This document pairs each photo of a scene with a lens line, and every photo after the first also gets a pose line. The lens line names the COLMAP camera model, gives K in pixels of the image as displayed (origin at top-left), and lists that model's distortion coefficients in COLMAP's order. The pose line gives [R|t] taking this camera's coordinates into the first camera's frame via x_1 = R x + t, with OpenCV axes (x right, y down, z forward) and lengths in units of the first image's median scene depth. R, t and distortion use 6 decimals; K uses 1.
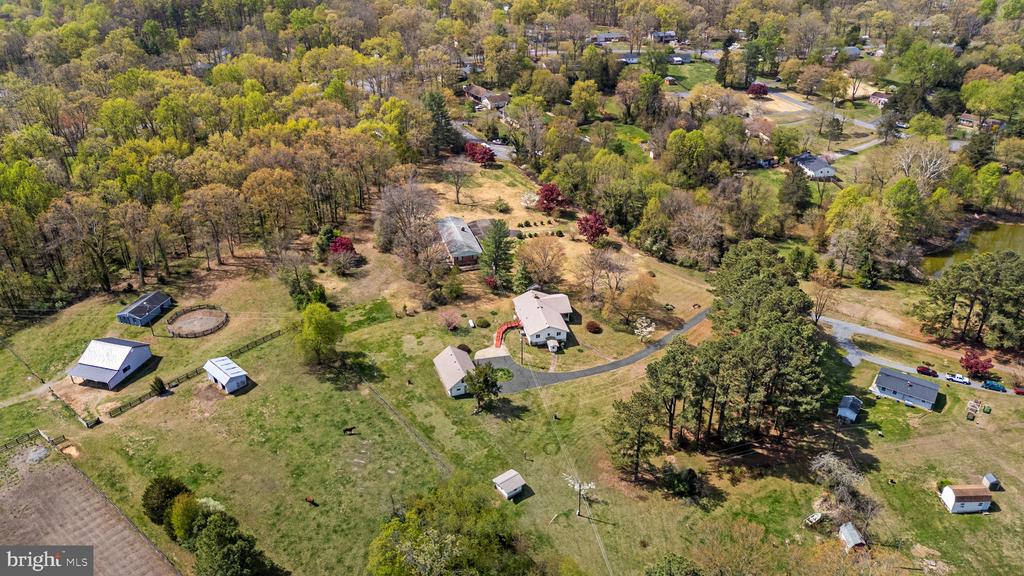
lens RADIAL K [[743.0, 0, 513.3], [0, 743.0, 290.8], [0, 0, 1]] dist [0.076886, -0.077142]
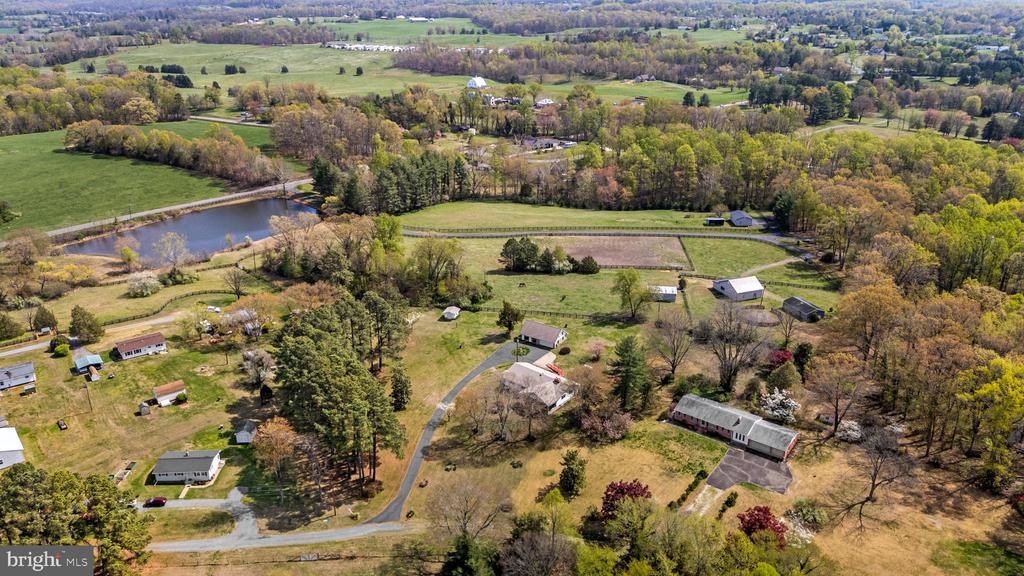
lens RADIAL K [[743.0, 0, 513.3], [0, 743.0, 290.8], [0, 0, 1]] dist [0.076886, -0.077142]
pose [[-0.802084, 0.225432, -0.553030, 0.623016], [-0.303778, 0.643268, 0.702798, -0.778589], [0.514180, 0.731701, -0.447473, 1.384074]]
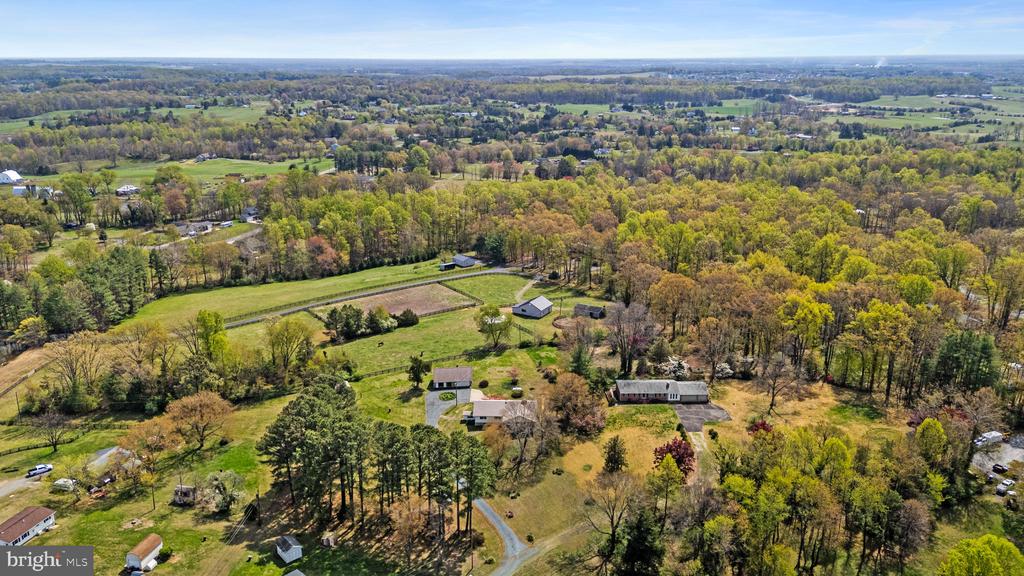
lens RADIAL K [[743.0, 0, 513.3], [0, 743.0, 290.8], [0, 0, 1]] dist [0.076886, -0.077142]
pose [[-0.255797, 0.285891, -0.923490, 1.065818], [-0.483208, 0.789568, 0.378275, -0.563667], [0.837304, 0.542999, -0.063824, 1.010821]]
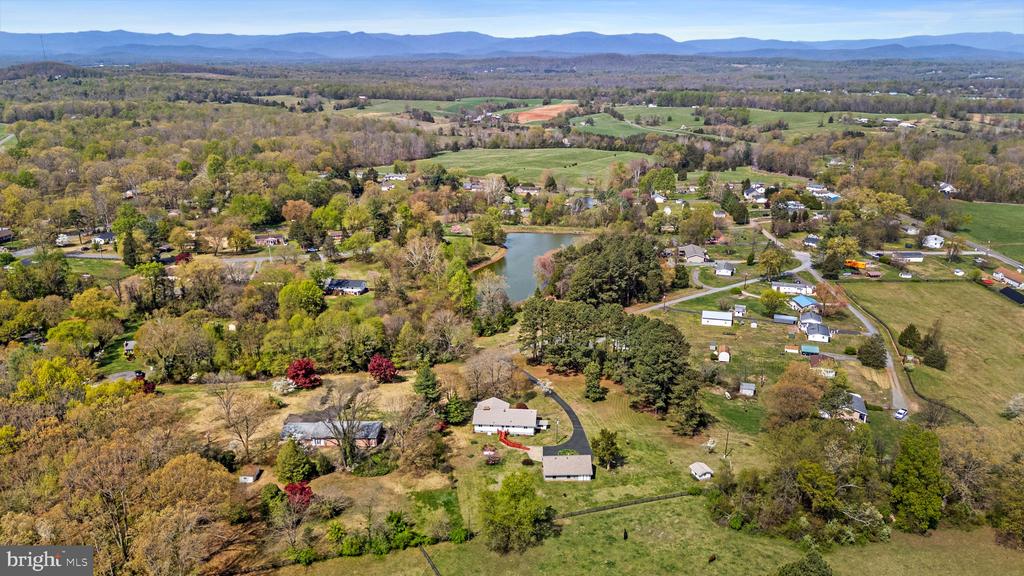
lens RADIAL K [[743.0, 0, 513.3], [0, 743.0, 290.8], [0, 0, 1]] dist [0.076886, -0.077142]
pose [[0.303226, -0.293466, 0.906604, -0.969581], [0.478795, 0.869504, 0.121318, -0.277625], [-0.823899, 0.397290, 0.404166, 0.460115]]
